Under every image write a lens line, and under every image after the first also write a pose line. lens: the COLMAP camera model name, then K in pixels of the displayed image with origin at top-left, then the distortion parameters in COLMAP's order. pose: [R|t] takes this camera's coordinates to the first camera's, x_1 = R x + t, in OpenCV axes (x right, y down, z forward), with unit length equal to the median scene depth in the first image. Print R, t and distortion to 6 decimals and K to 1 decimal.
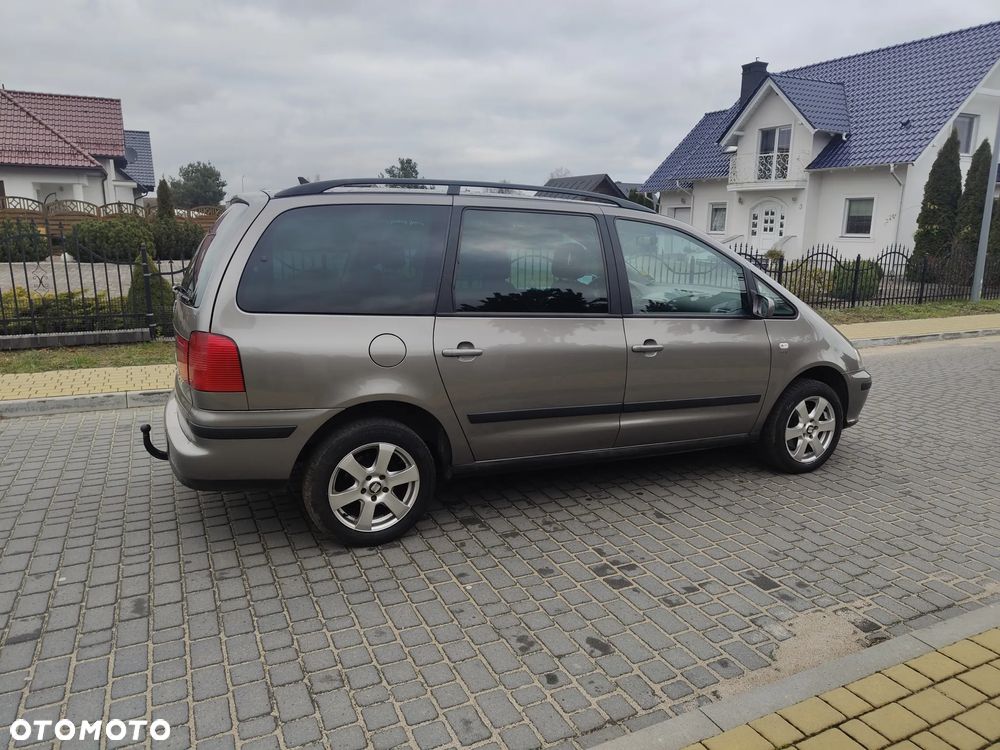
lens RADIAL K [[691.9, 0, 498.4], [0, 691.9, 374.3], [0, 0, 1]] dist [0.017981, -0.003921]
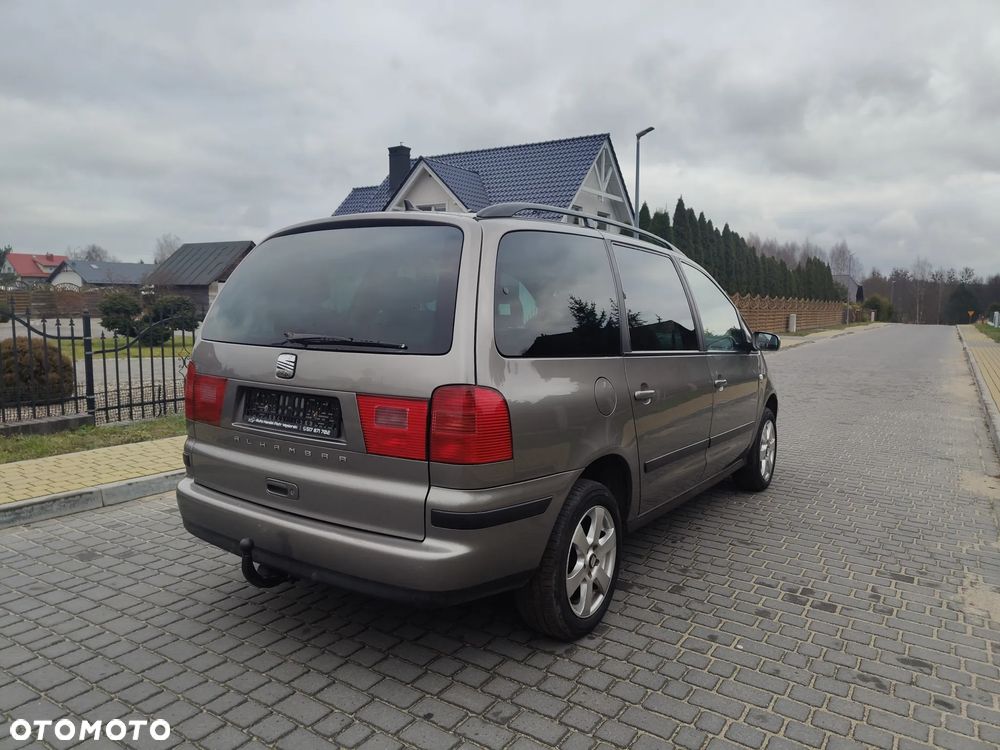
lens RADIAL K [[694.0, 0, 494.0], [0, 694.0, 369.8], [0, 0, 1]] dist [0.012245, -0.000503]
pose [[0.860805, -0.052947, 0.506173, -0.576154], [0.106166, 0.991374, -0.076847, -0.012300], [-0.497739, 0.119888, 0.859001, 0.252203]]
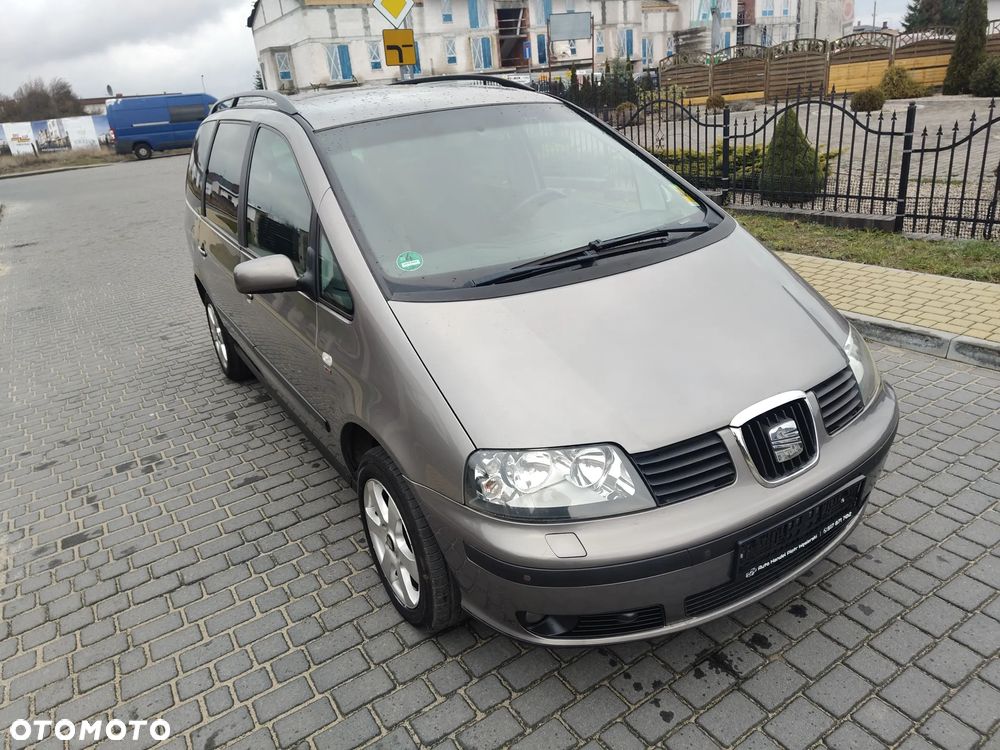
lens RADIAL K [[694.0, 0, 494.0], [0, 694.0, 369.8], [0, 0, 1]] dist [0.012245, -0.000503]
pose [[0.111622, 0.340368, -0.933644, 1.008955], [-0.111690, 0.937859, 0.328551, -0.246060], [0.987454, 0.067605, 0.142701, 1.120298]]
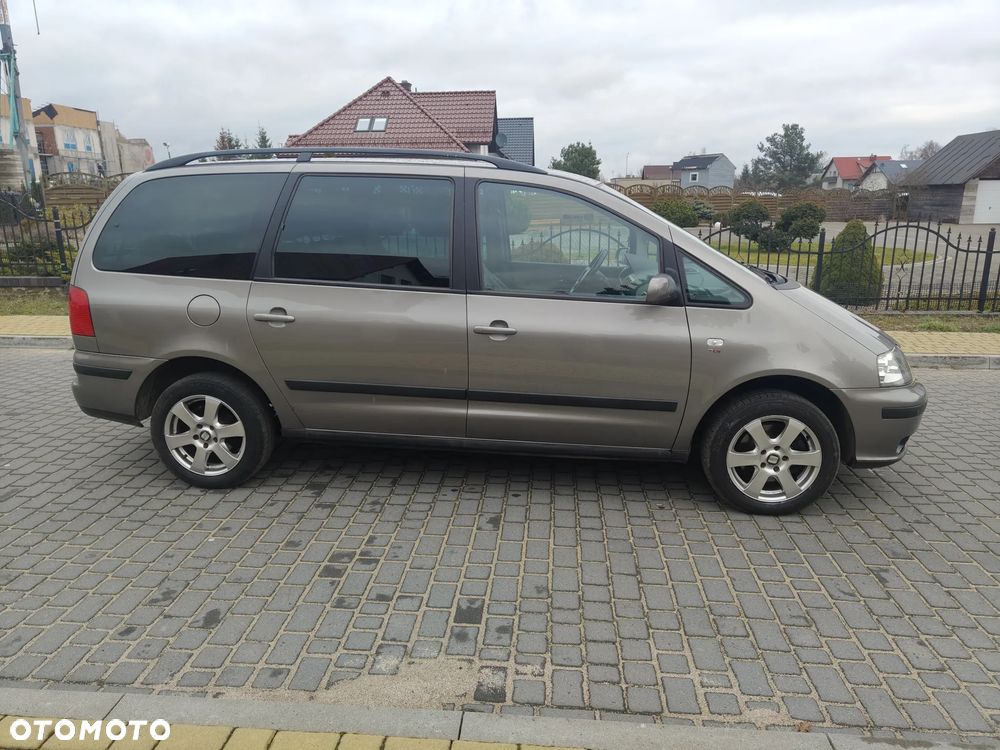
lens RADIAL K [[696.2, 0, 500.0], [0, 696.2, 375.0], [0, 0, 1]] dist [0.013638, -0.001961]
pose [[0.861350, 0.106143, -0.496800, 0.630237], [-0.089387, 0.994338, 0.057464, -0.030931], [0.500086, -0.005089, 0.865961, 0.229494]]
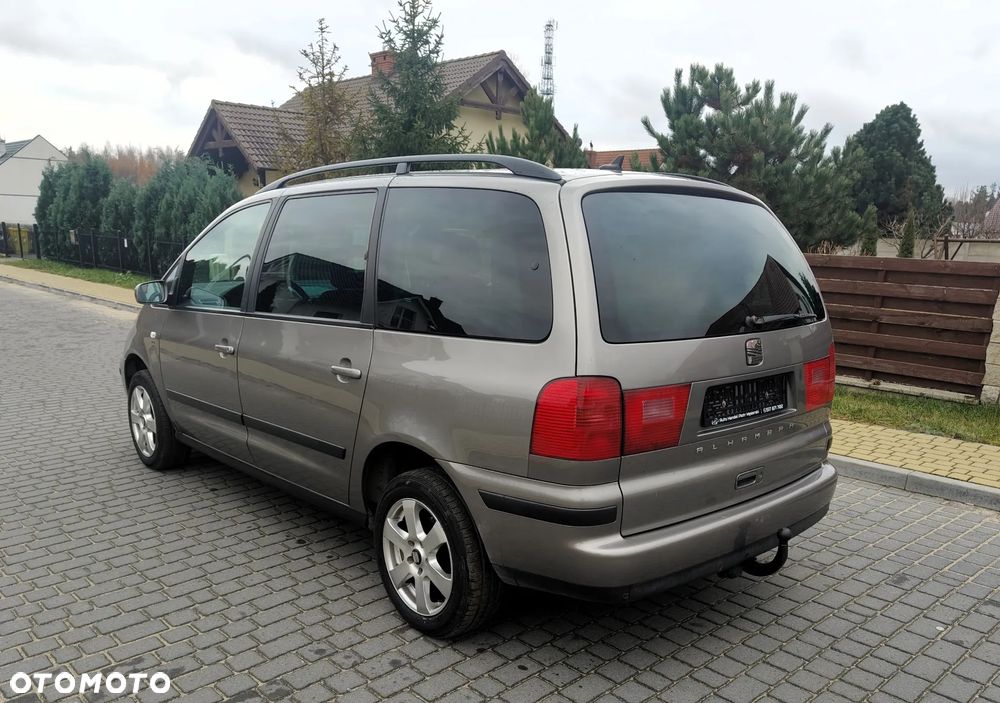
lens RADIAL K [[805.5, 0, 541.1], [0, 805.5, 426.6], [0, 0, 1]] dist [0.013964, -0.000743]
pose [[-0.313038, -0.247480, 0.916930, -1.019172], [0.167899, 0.935827, 0.309900, -0.272654], [-0.934782, 0.250962, -0.251398, 1.258900]]
